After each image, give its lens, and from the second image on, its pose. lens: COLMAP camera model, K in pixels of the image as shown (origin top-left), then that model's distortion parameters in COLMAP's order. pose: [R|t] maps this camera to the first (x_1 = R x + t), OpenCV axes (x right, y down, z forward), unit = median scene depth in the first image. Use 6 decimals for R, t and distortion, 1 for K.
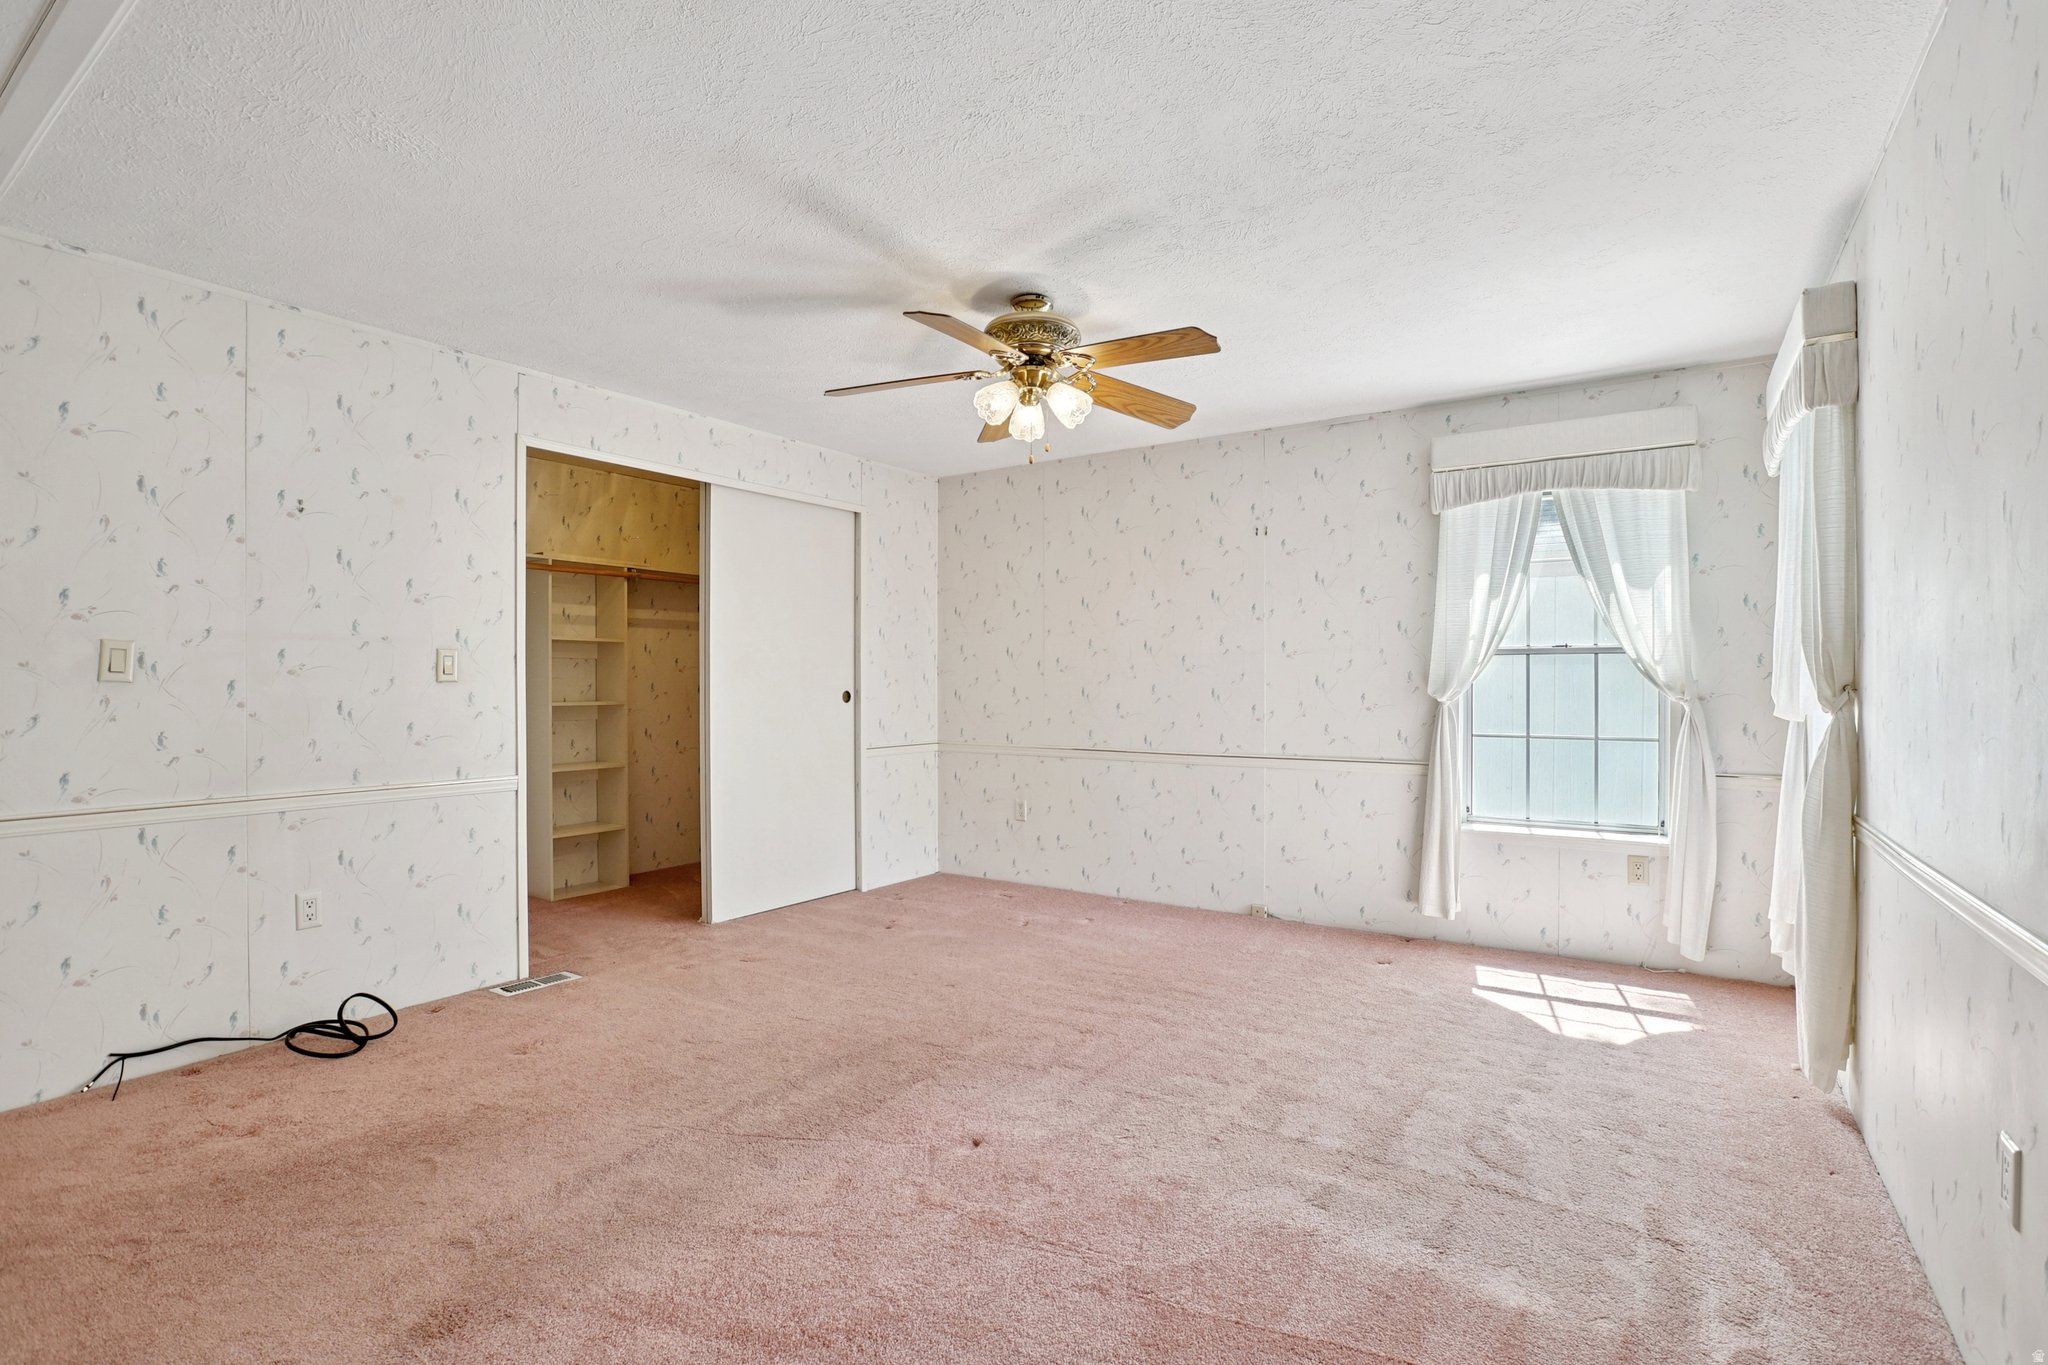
lens RADIAL K [[944.1, 0, 1032.3], [0, 944.1, 684.7], [0, 0, 1]] dist [-0.051965, 0.013877]
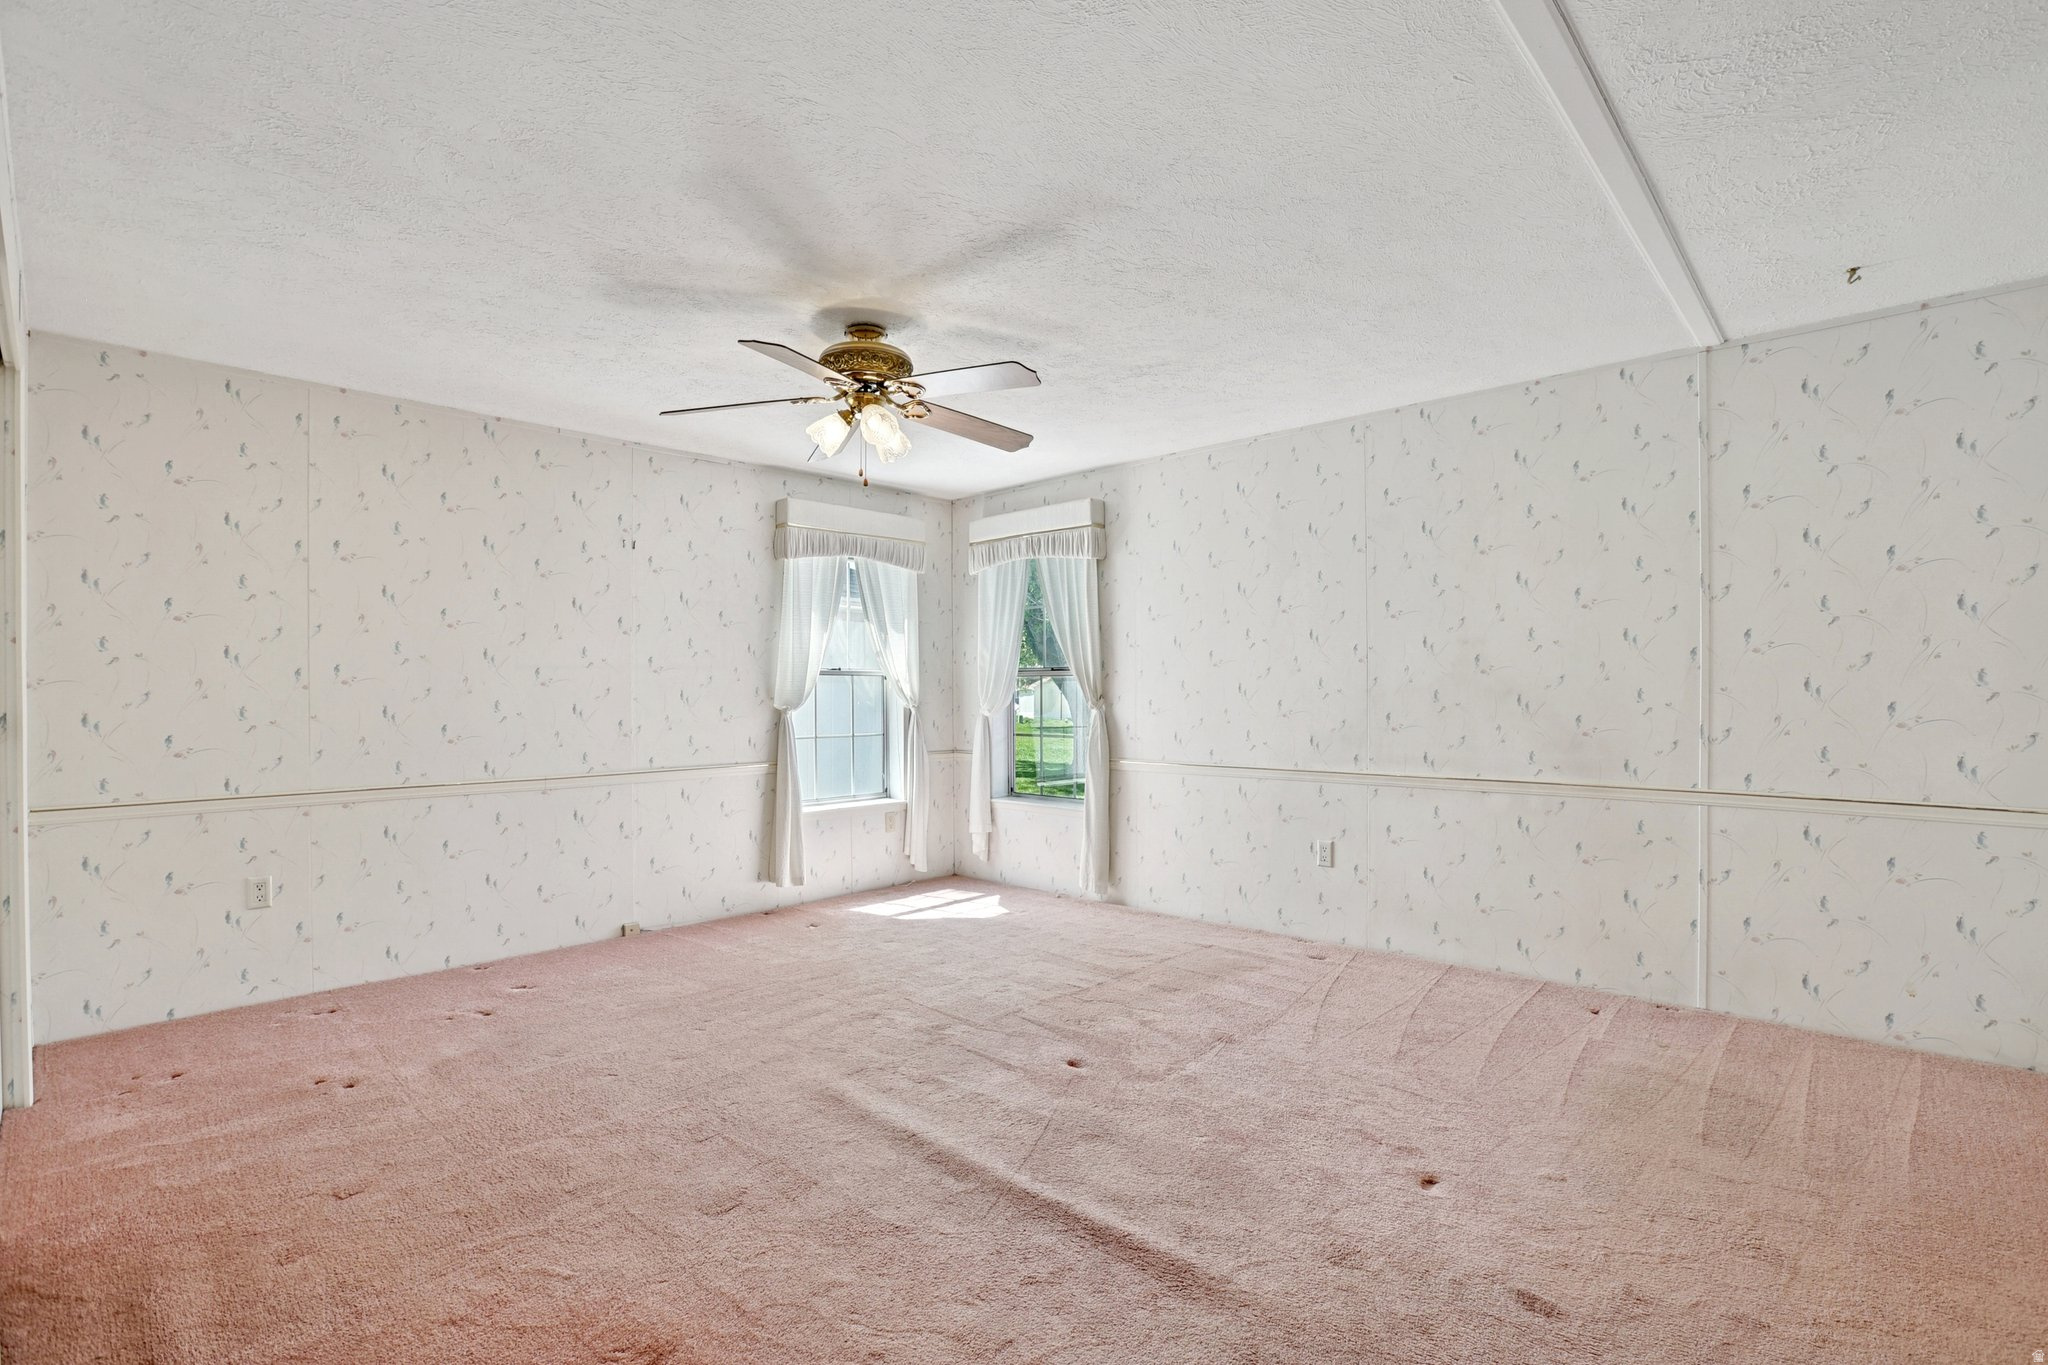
lens RADIAL K [[944.3, 0, 1033.5], [0, 944.3, 698.2], [0, 0, 1]] dist [-0.051525, 0.000462]
pose [[0.168924, -0.004434, 0.985619, -0.748695], [0.009238, 0.999953, 0.002915, -0.000529], [-0.985586, 0.008612, 0.168957, 0.480833]]
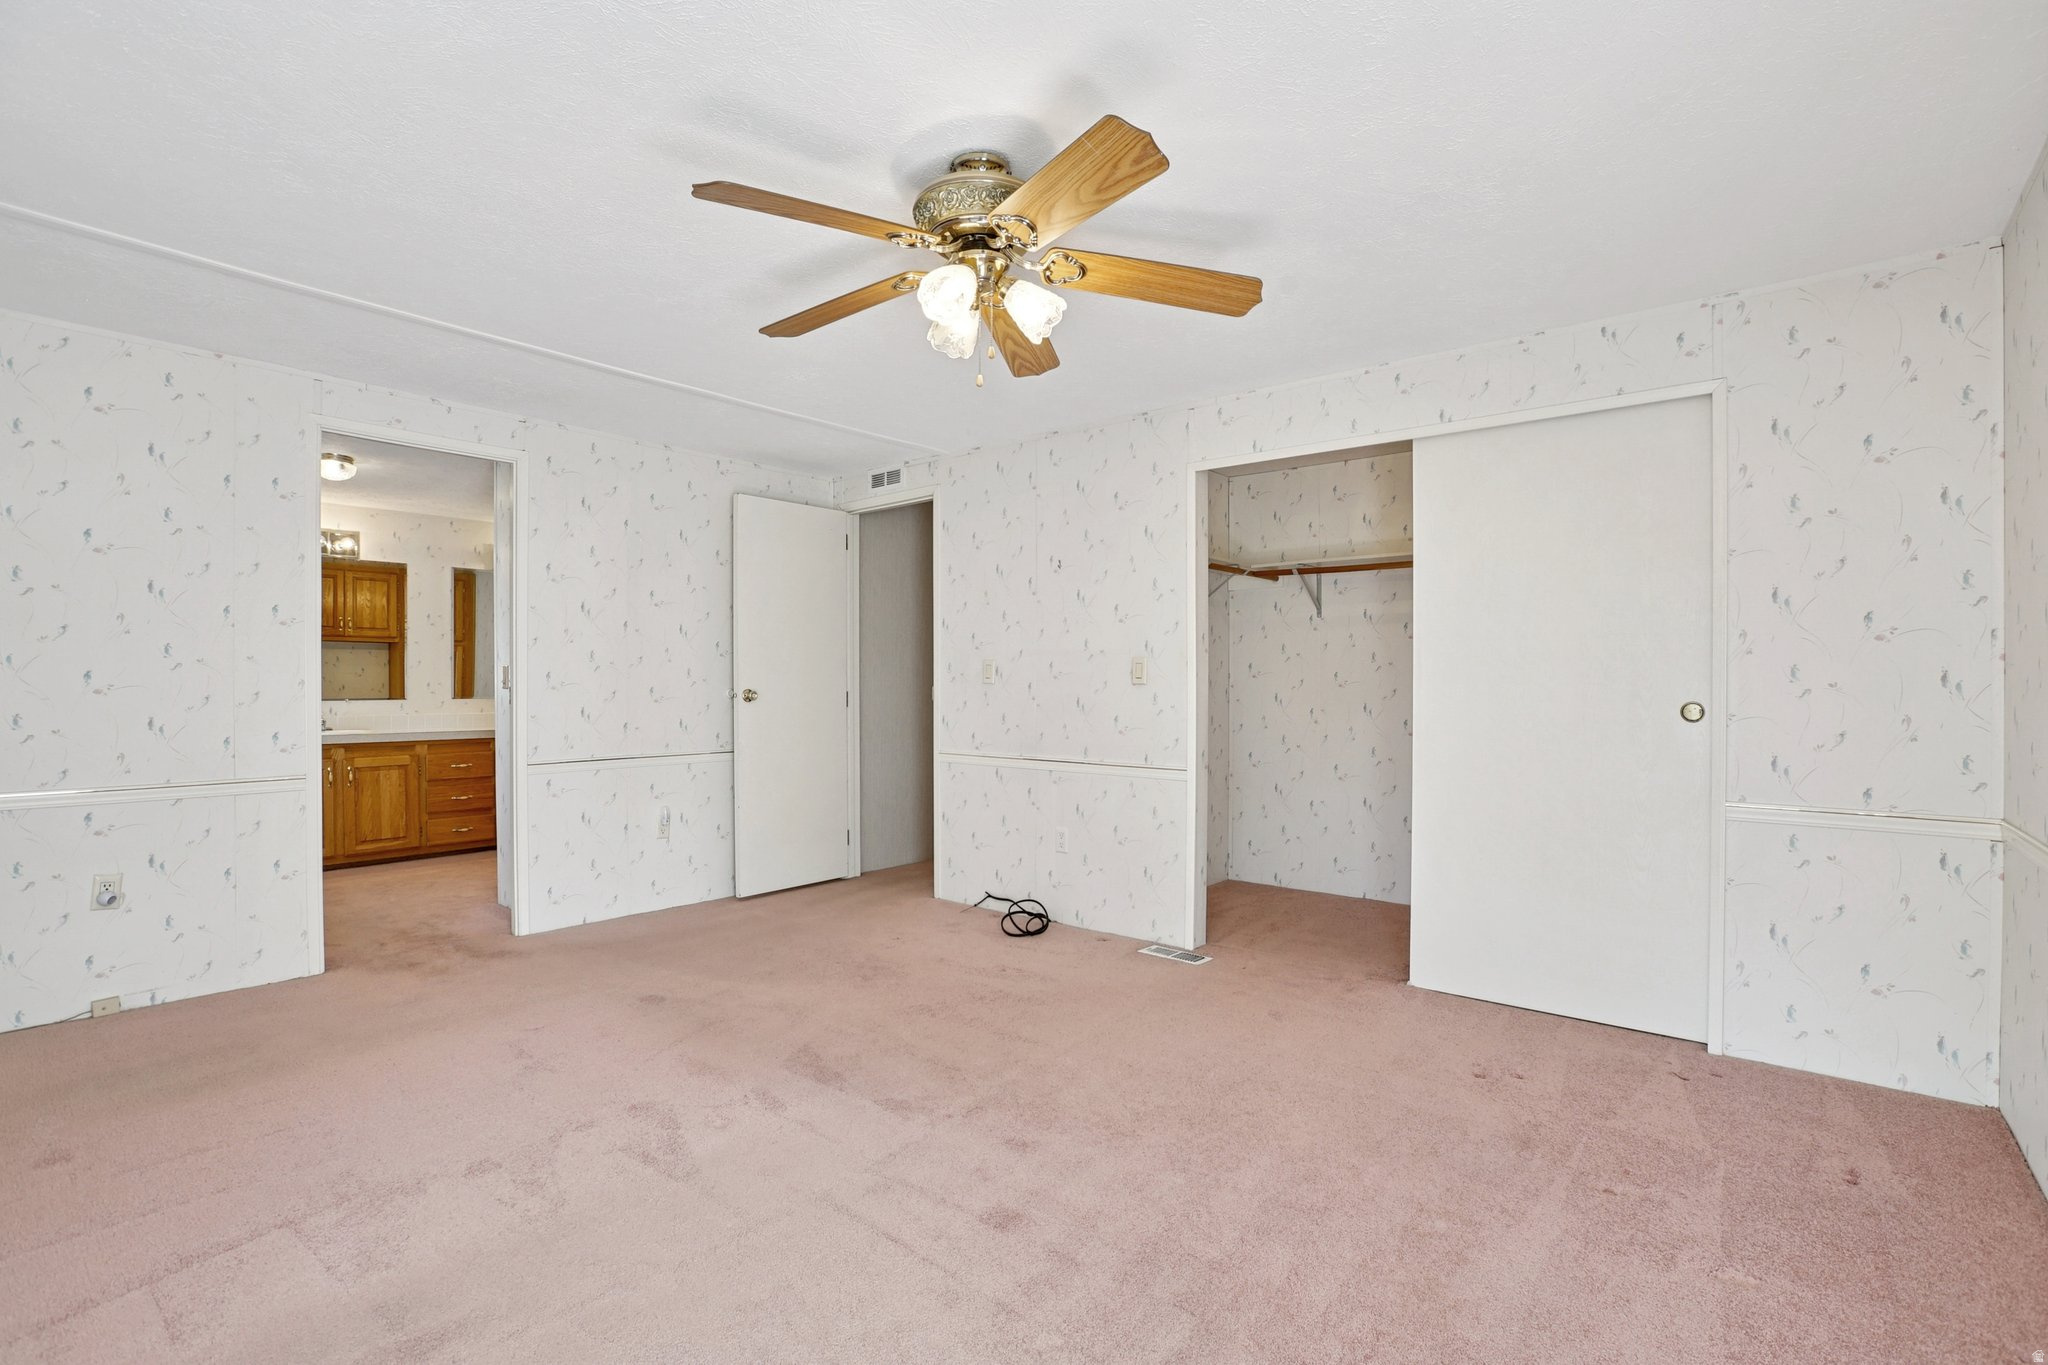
lens RADIAL K [[944.1, 0, 1032.3], [0, 944.1, 684.7], [0, 0, 1]] dist [-0.051965, 0.013877]
pose [[-0.102898, -0.001411, -0.994691, 0.538007], [-0.006299, 0.999980, -0.000767, -0.000422], [0.994672, 0.006187, -0.102905, 0.834955]]
